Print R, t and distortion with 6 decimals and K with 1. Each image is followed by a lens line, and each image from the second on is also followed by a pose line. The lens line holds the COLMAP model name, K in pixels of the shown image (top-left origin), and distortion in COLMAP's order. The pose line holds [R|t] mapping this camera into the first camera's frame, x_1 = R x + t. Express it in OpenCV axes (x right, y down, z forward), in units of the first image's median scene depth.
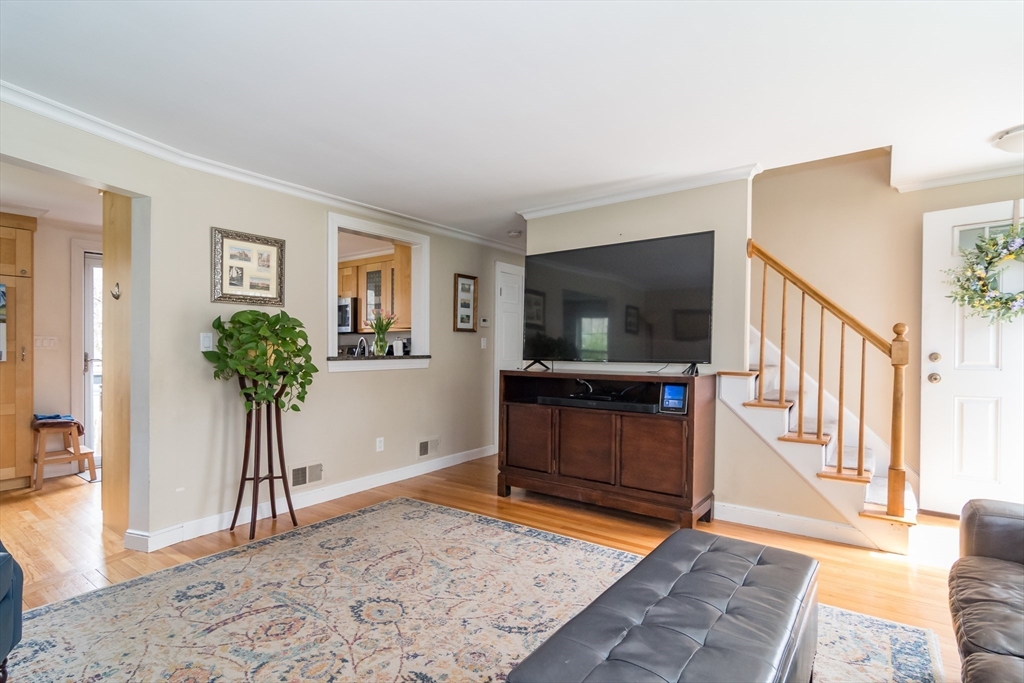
lens RADIAL K [[498.1, 0, 512.9], [0, 498.1, 345.9], [0, 0, 1]] dist [-0.002006, 0.001873]
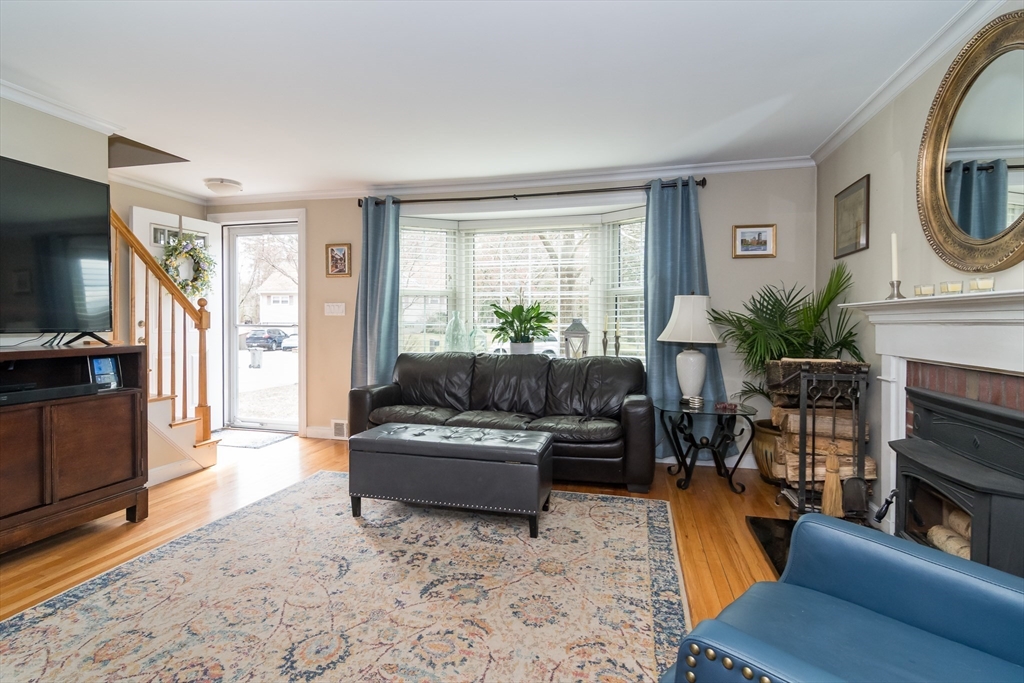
lens RADIAL K [[527.7, 0, 490.6], [0, 527.7, 325.7], [0, 0, 1]] dist [-0.000116, -0.000225]
pose [[-0.366195, -0.007150, 0.930511, -1.076233], [-0.008941, 0.999951, 0.004165, 0.019944], [-0.930495, -0.006795, -0.366241, 1.010294]]
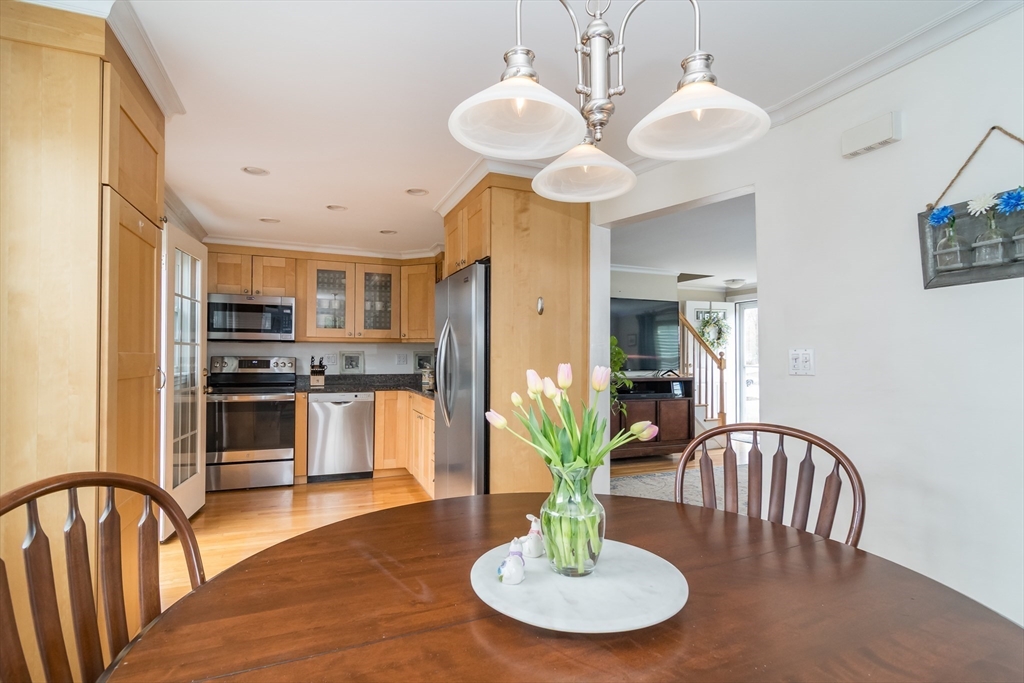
lens RADIAL K [[498.1, 0, 507.1], [0, 498.1, 351.2], [0, 0, 1]] dist [-0.002006, 0.001873]
pose [[0.522831, 0.011558, 0.852358, -2.277599], [-0.011195, 0.999915, -0.006692, -0.025599], [-0.852363, -0.006043, 0.522915, 0.798789]]
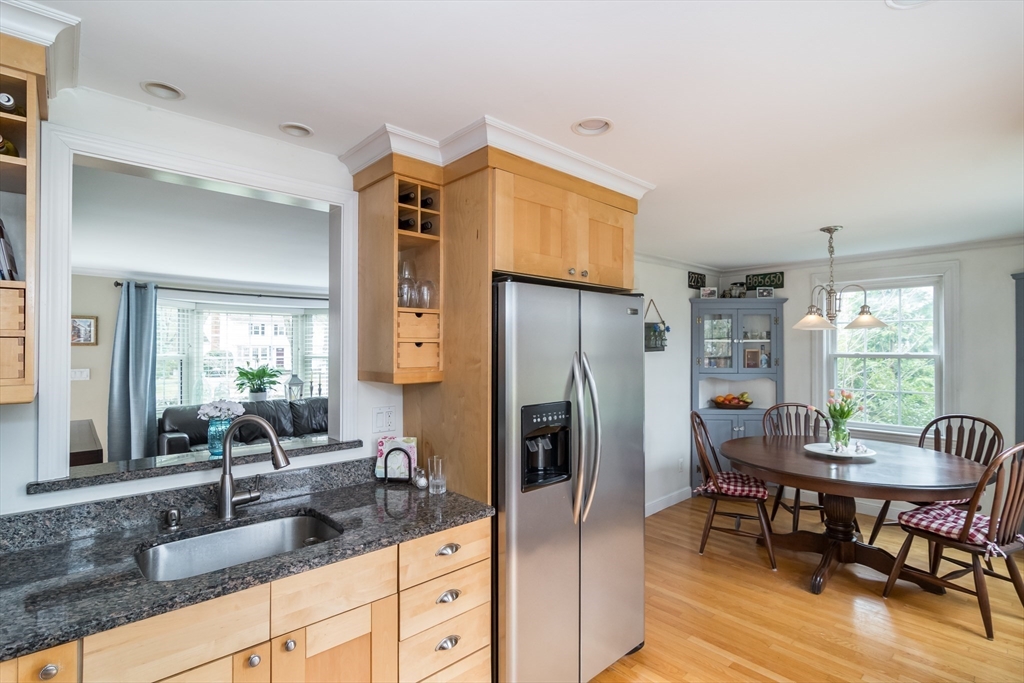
lens RADIAL K [[498.1, 0, 513.1], [0, 498.1, 345.0], [0, 0, 1]] dist [-0.002006, 0.001873]
pose [[-0.983957, 0.006177, 0.178298, -1.157494], [0.003827, 0.999901, -0.013523, -0.132249], [-0.178364, -0.012624, -0.983884, 2.678161]]
